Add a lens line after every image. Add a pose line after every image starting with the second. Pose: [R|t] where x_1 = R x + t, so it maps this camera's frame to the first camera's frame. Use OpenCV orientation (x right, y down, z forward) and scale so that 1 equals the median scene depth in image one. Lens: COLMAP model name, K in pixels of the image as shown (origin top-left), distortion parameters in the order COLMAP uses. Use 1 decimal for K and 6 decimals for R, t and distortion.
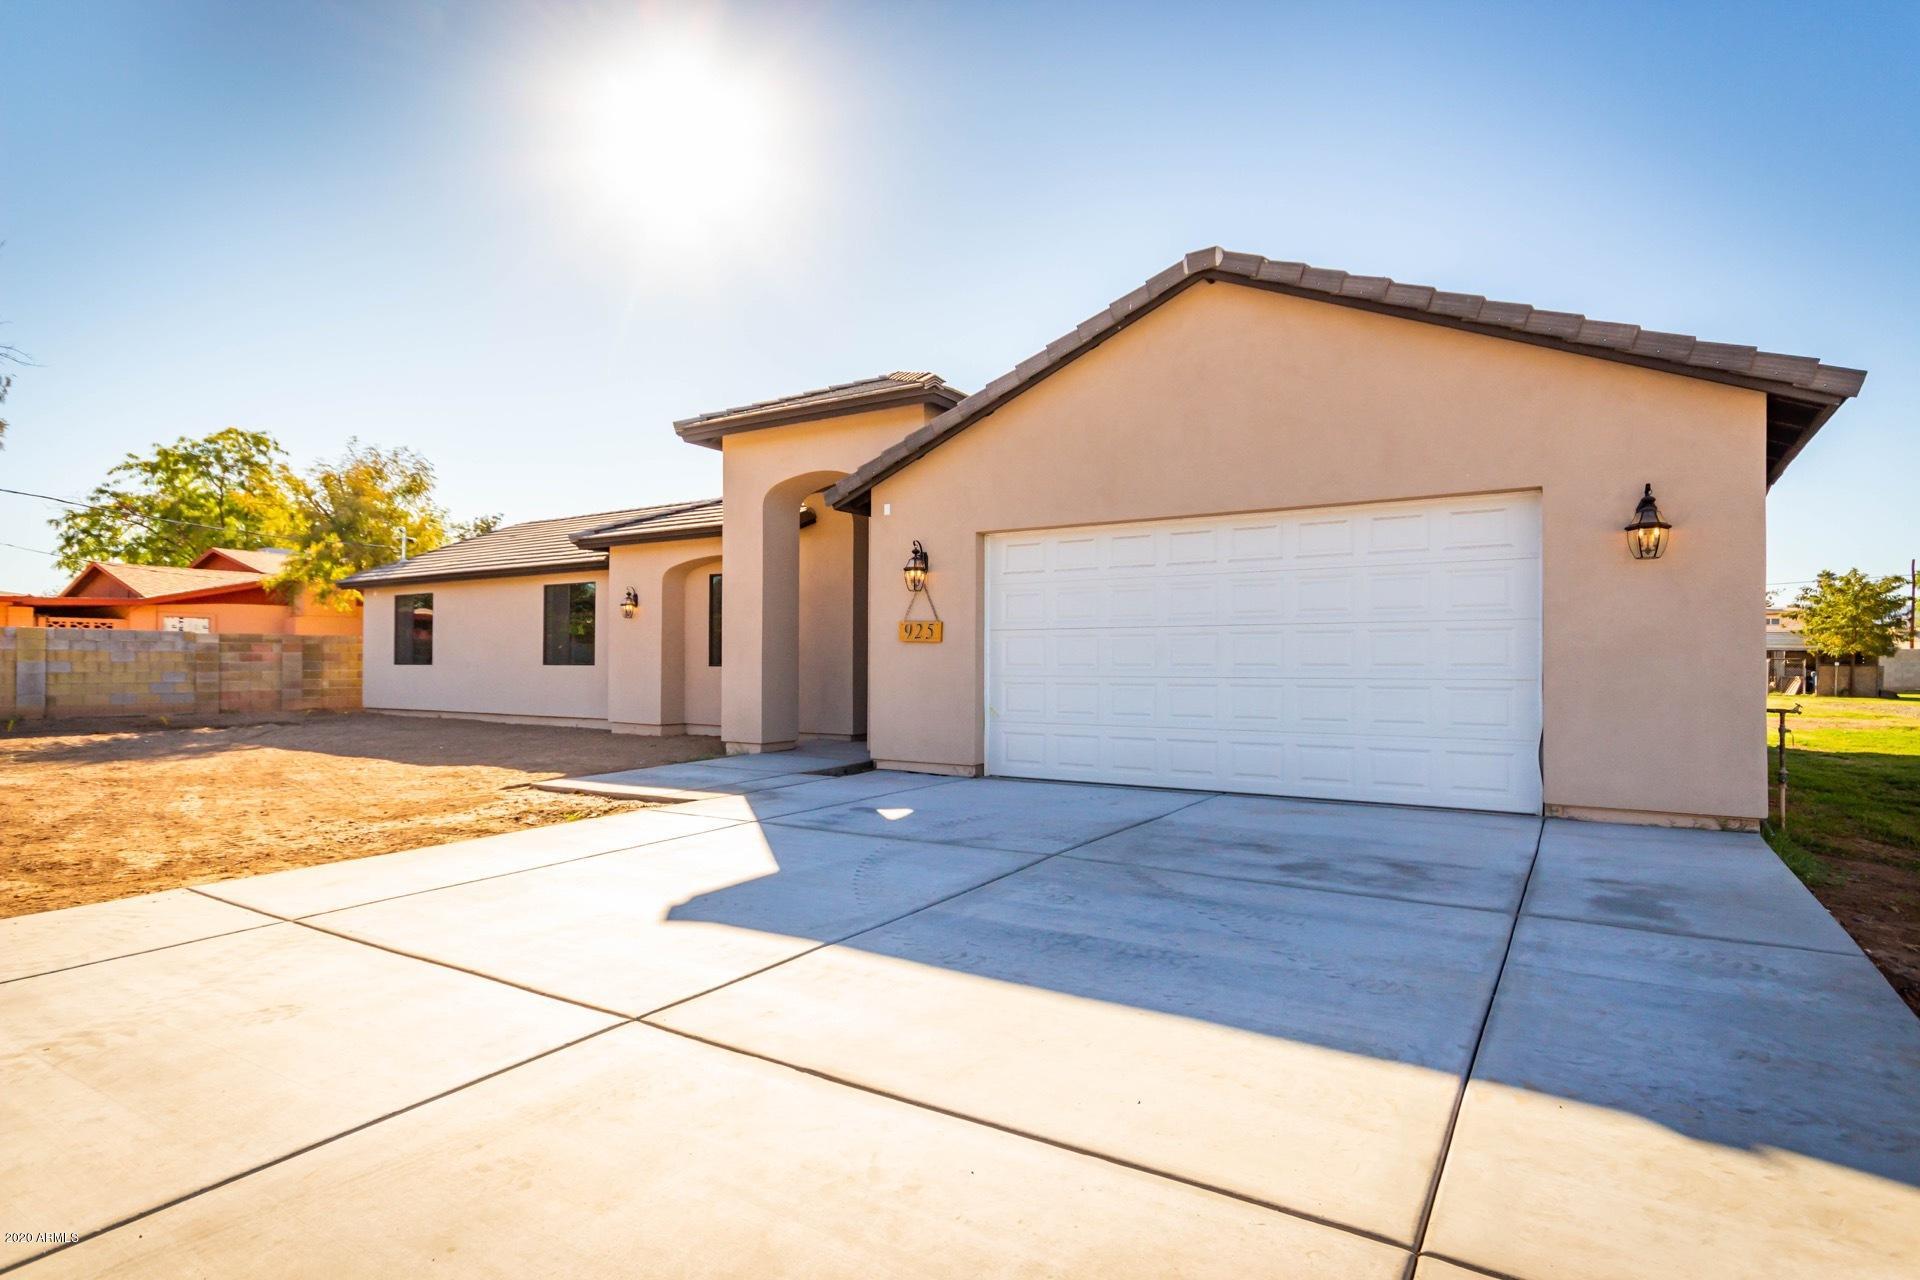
lens RADIAL K [[1019.4, 0, 948.2], [0, 1019.4, 637.2], [0, 0, 1]] dist [0.001757, 0.002888]
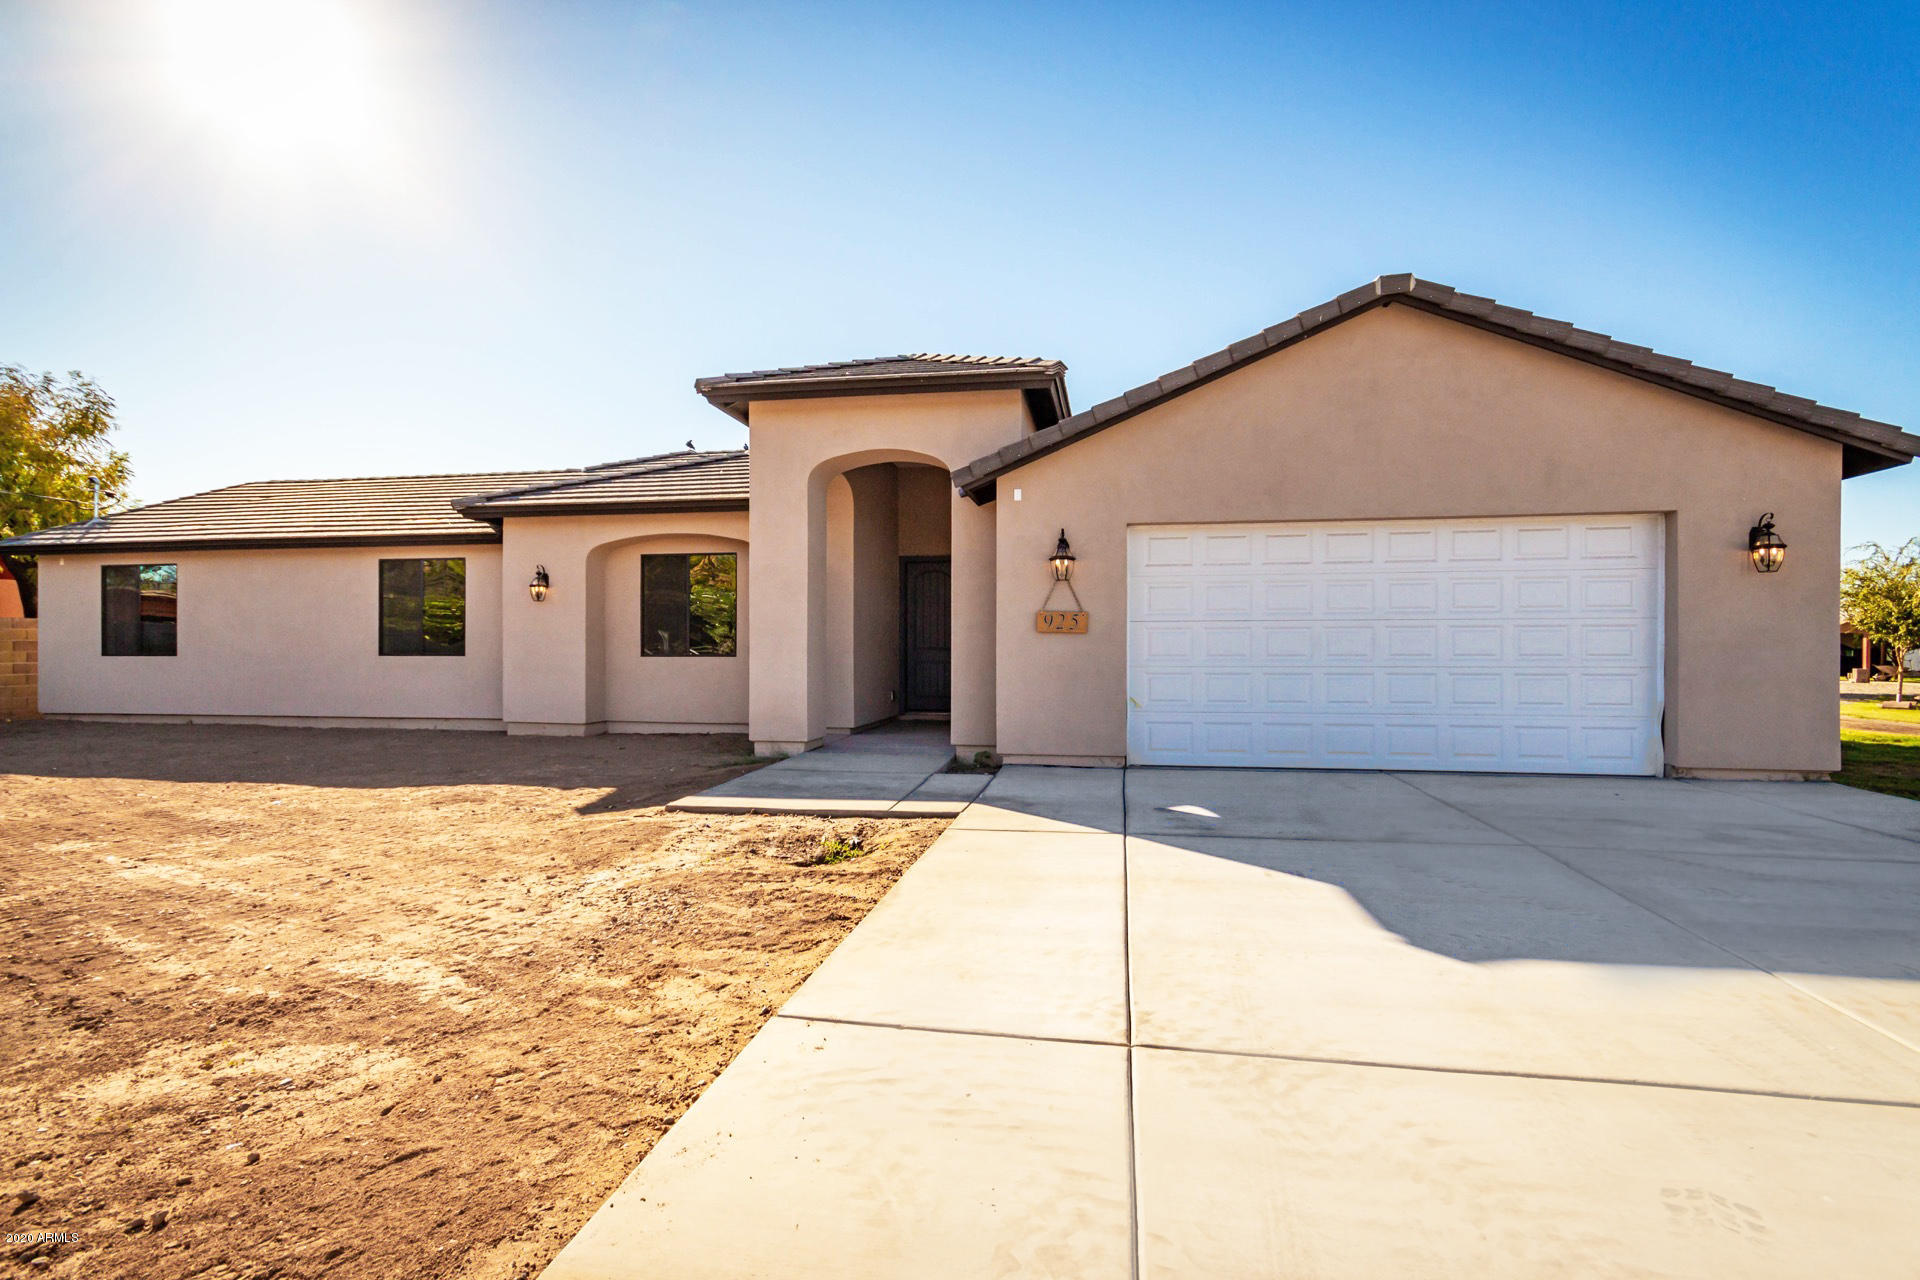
lens RADIAL K [[915.3, 0, 965.2], [0, 915.3, 641.6], [0, 0, 1]] dist [0.008236, -0.001062]
pose [[0.918190, 0.001339, 0.396137, -0.448736], [-0.008122, 0.999848, 0.015447, 0.000331], [-0.396056, -0.017400, 0.918062, 0.221528]]
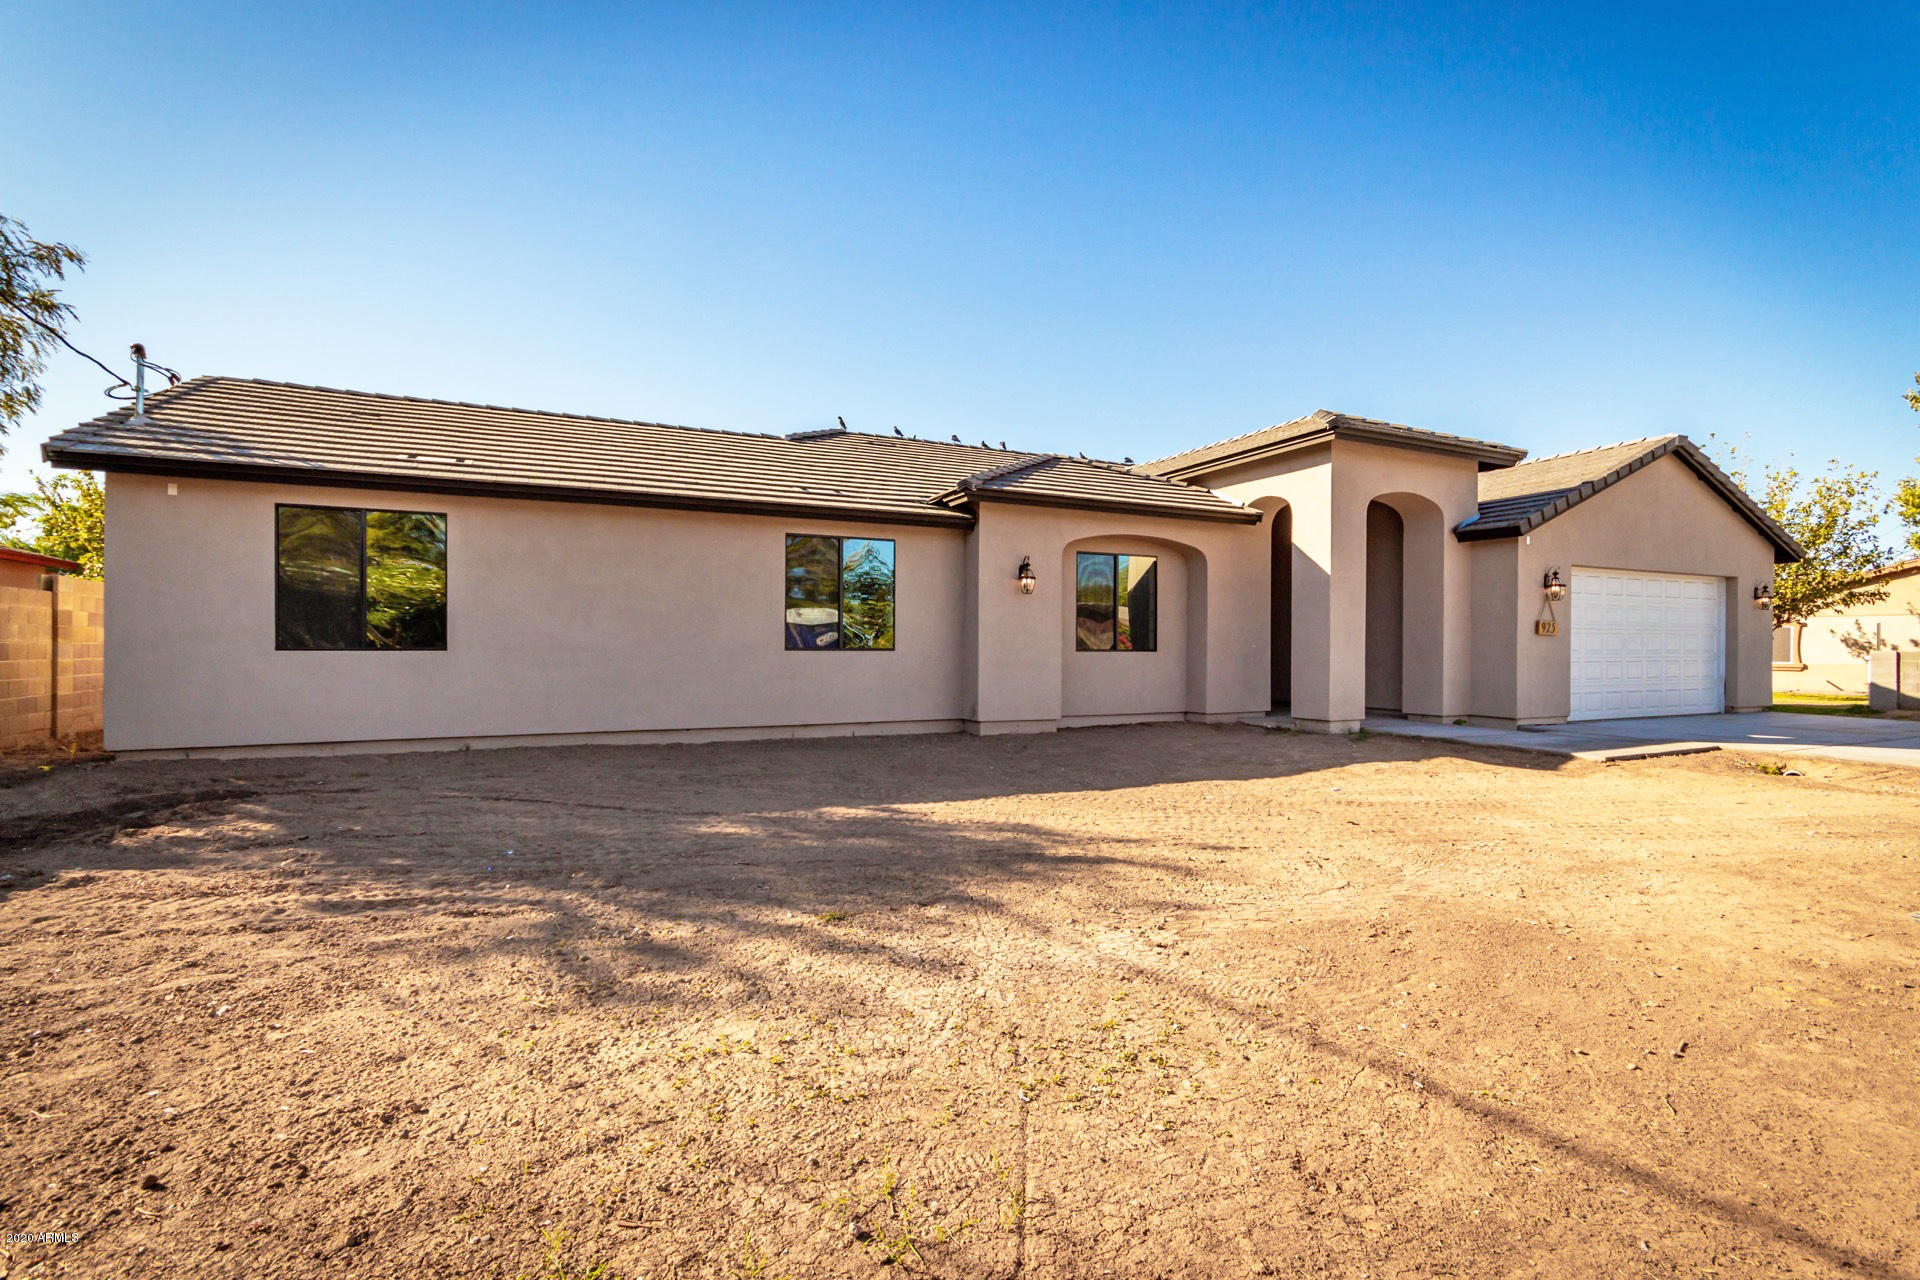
lens RADIAL K [[915.3, 0, 960.2], [0, 915.3, 652.1], [0, 0, 1]] dist [0.008236, -0.001062]
pose [[0.482897, 0.001001, 0.875677, -1.531632], [-0.023643, 0.999650, 0.011895, 0.032649], [-0.875358, -0.026448, 0.482751, 1.062406]]
